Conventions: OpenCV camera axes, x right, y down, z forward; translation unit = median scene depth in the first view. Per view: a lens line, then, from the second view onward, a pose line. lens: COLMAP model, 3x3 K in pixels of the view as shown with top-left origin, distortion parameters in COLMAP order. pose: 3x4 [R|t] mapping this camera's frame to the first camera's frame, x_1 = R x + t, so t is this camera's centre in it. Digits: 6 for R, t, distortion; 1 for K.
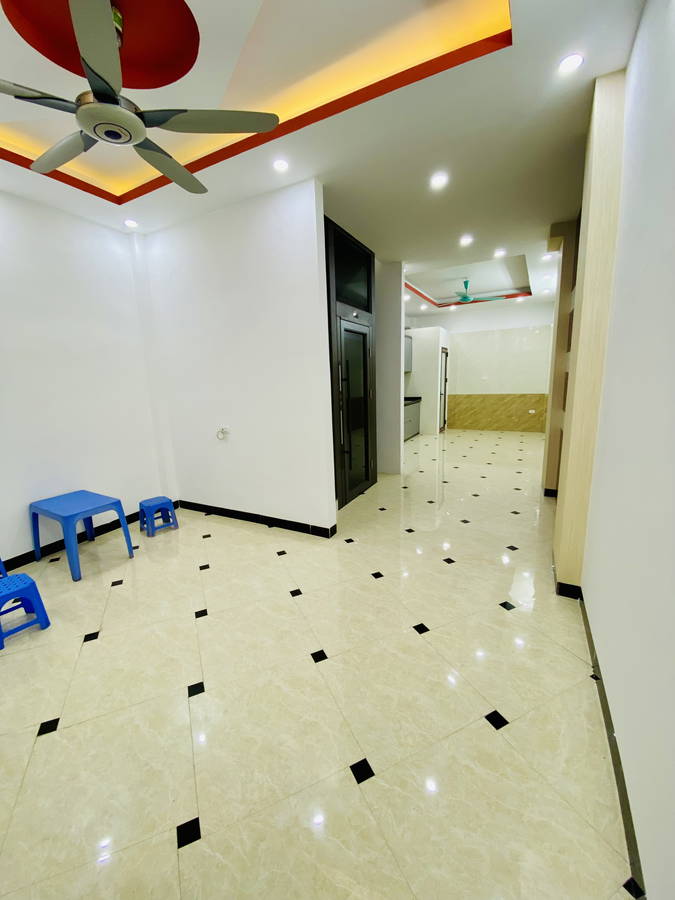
lens RADIAL K [[366.1, 0, 338.8], [0, 366.1, 451.1], [0, 0, 1]] dist [-0.001079, -0.000080]
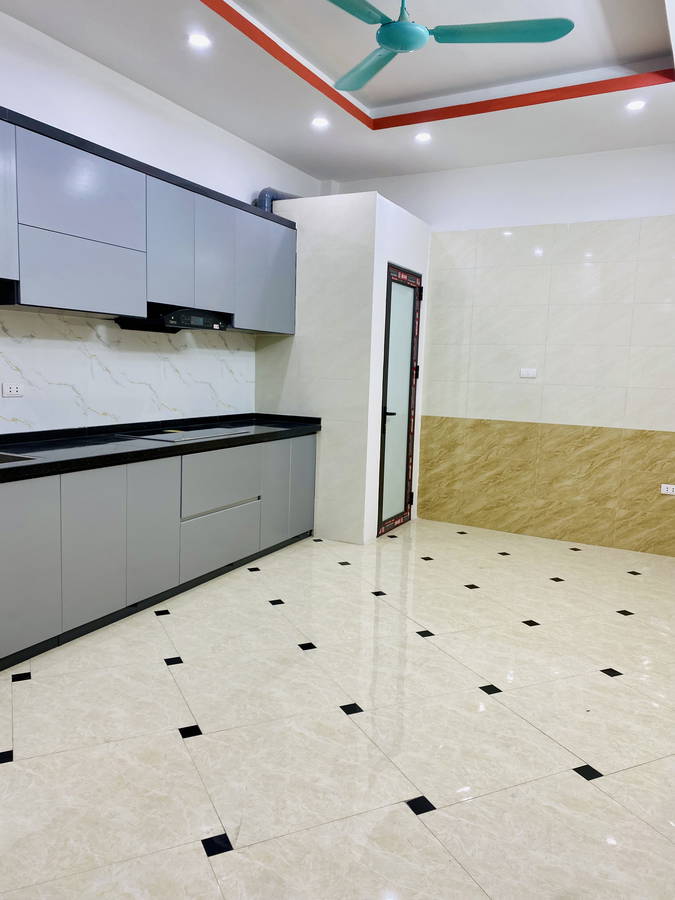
lens RADIAL K [[677.0, 0, 335.9], [0, 677.0, 449.5], [0, 0, 1]] dist [-0.058678, 0.008805]
pose [[0.997832, 0.064434, 0.013435, 0.225869], [-0.063168, 0.994824, -0.079591, -0.074814], [-0.018493, 0.078570, 0.996737, 0.423024]]
